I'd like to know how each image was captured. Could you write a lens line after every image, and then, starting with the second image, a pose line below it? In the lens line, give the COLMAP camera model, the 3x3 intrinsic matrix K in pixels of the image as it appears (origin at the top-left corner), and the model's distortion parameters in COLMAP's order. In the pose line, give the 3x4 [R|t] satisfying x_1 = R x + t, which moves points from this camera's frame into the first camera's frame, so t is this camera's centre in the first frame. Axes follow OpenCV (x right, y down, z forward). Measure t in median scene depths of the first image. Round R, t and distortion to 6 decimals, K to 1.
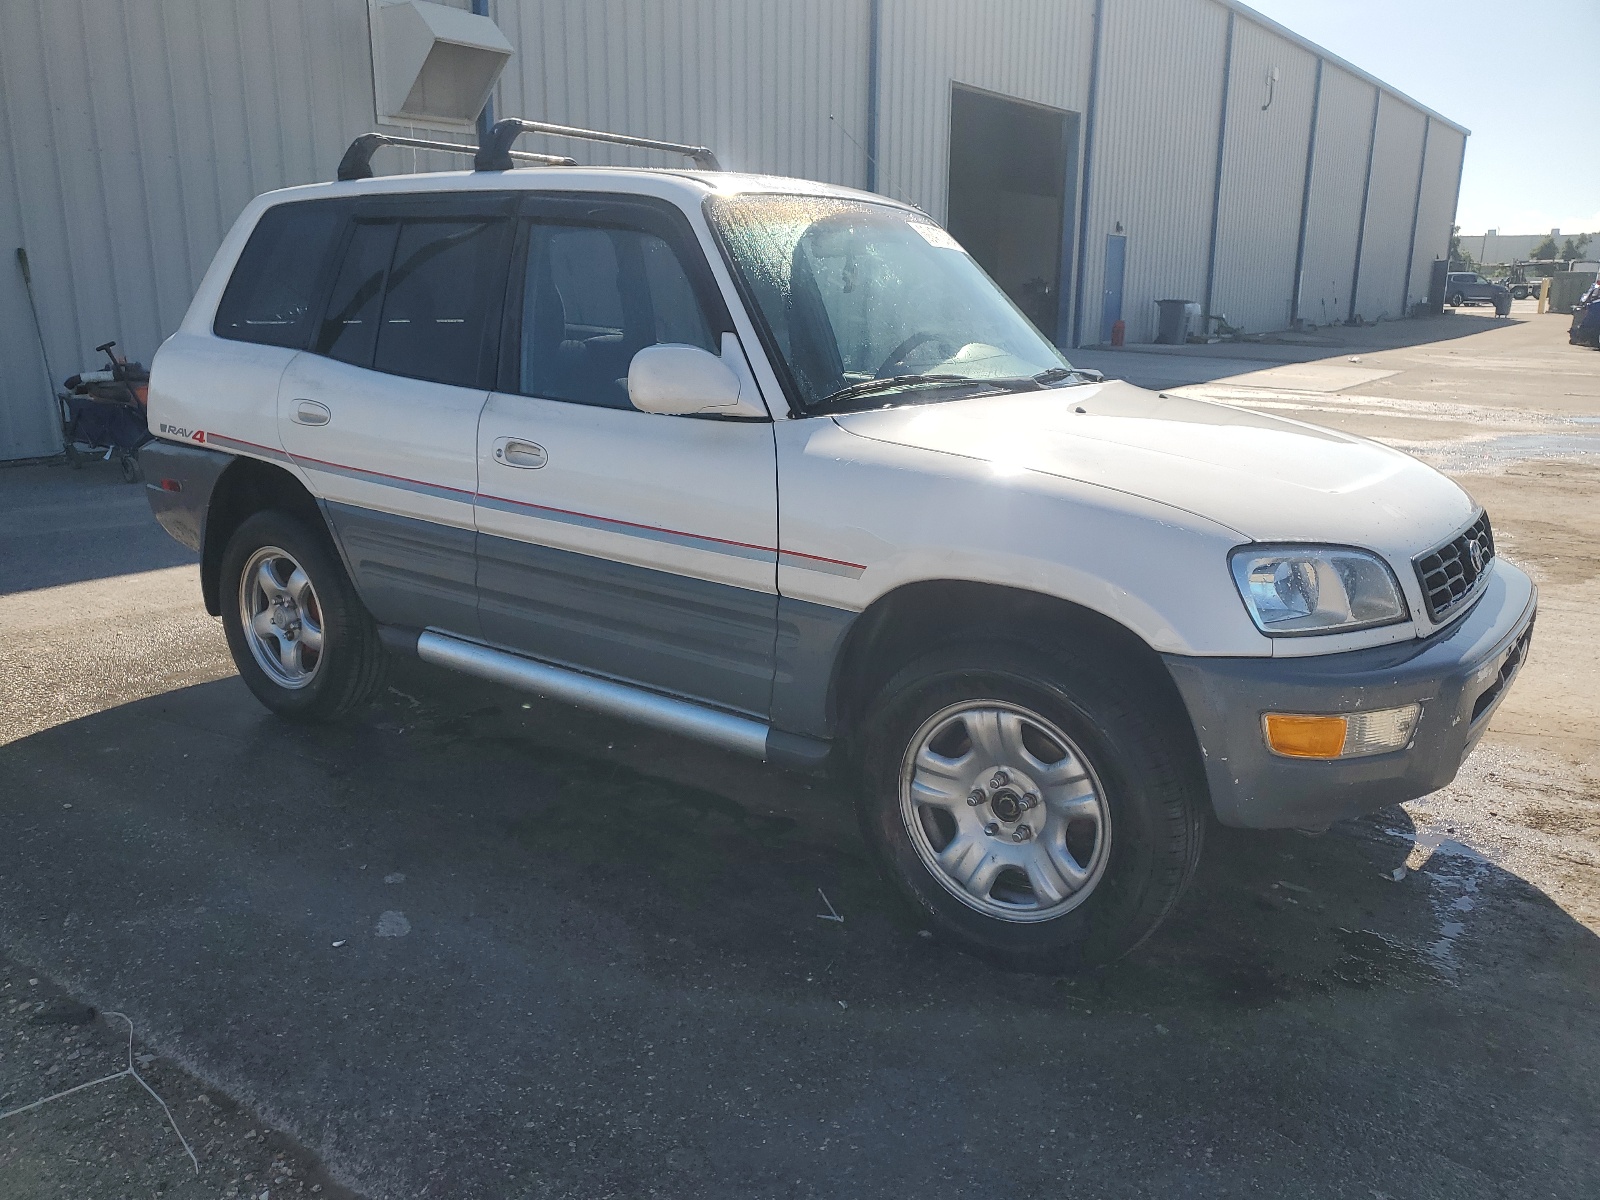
lens RADIAL K [[1243.8, 0, 800.0], [0, 1243.8, 600.0], [0, 0, 1]] dist [0.038945, 0.000497]
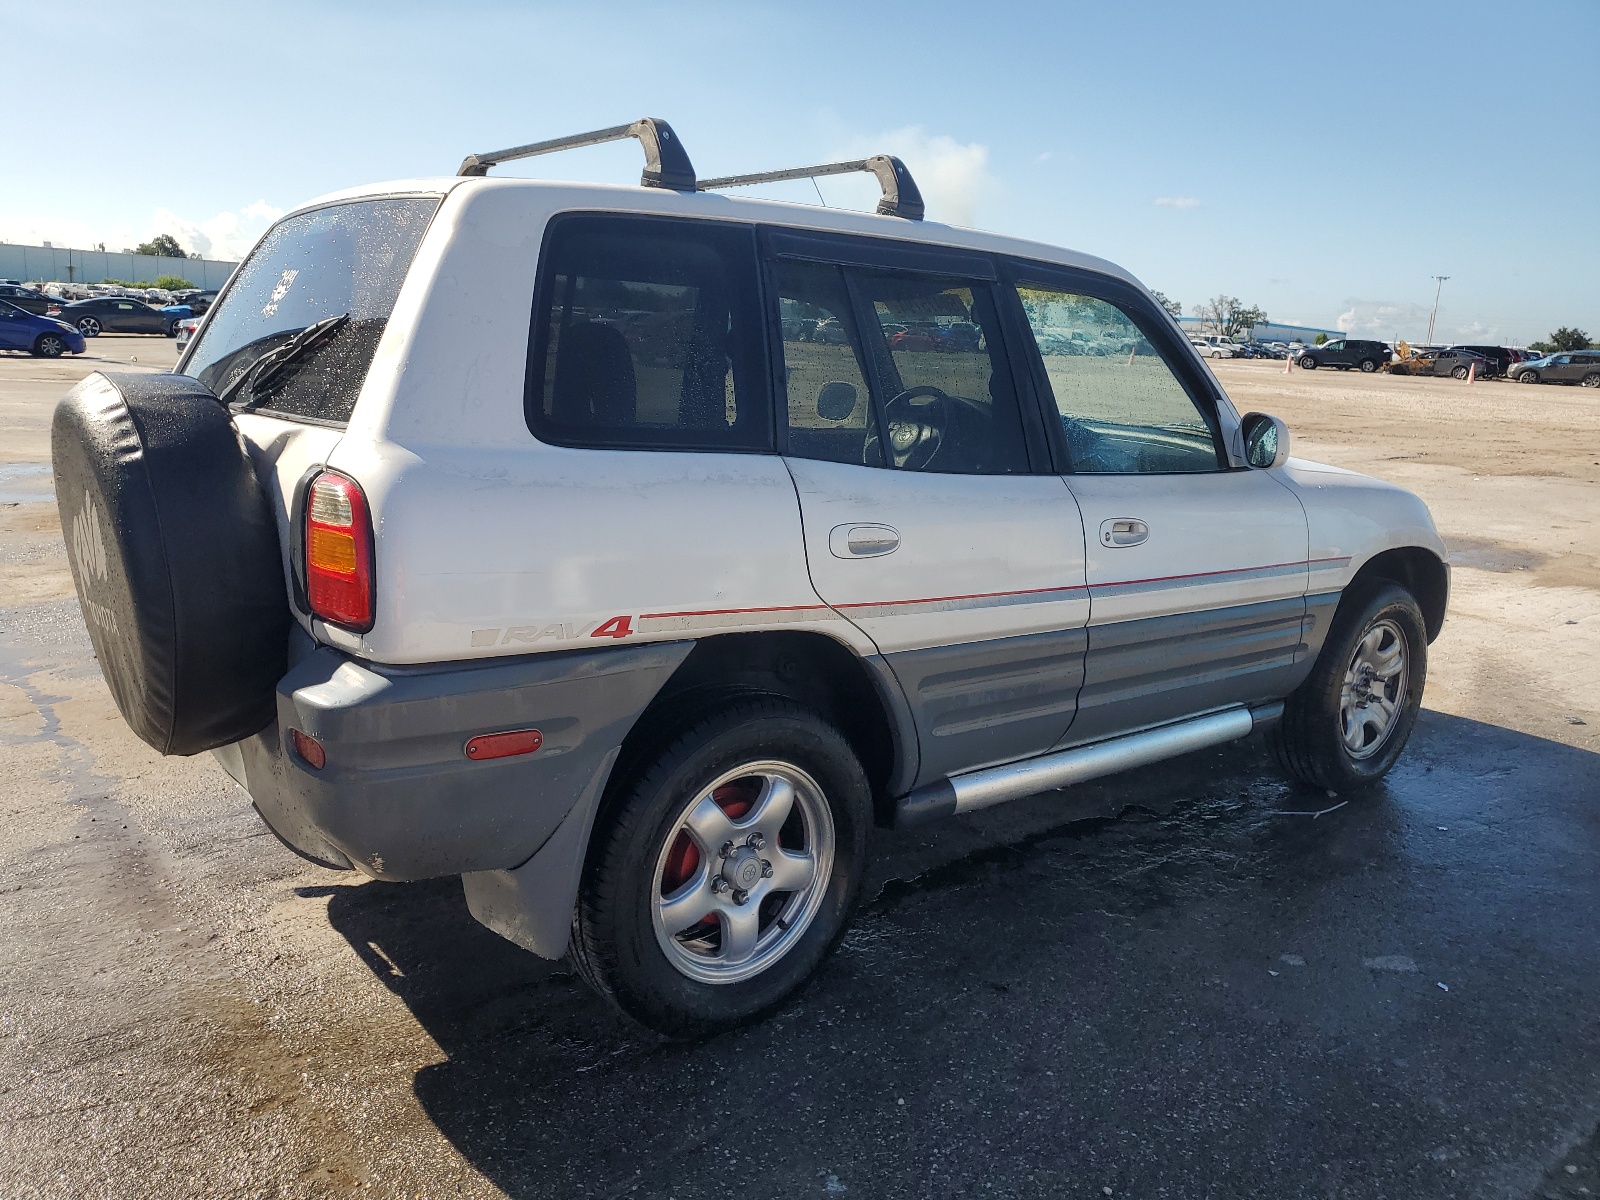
lens RADIAL K [[1243.8, 0, 800.0], [0, 1243.8, 600.0], [0, 0, 1]] dist [0.038945, 0.000497]
pose [[0.274531, -0.201630, 0.940201, -1.182767], [0.195866, 0.968995, 0.150614, -0.254685], [-0.941419, 0.142805, 0.305511, 0.920460]]
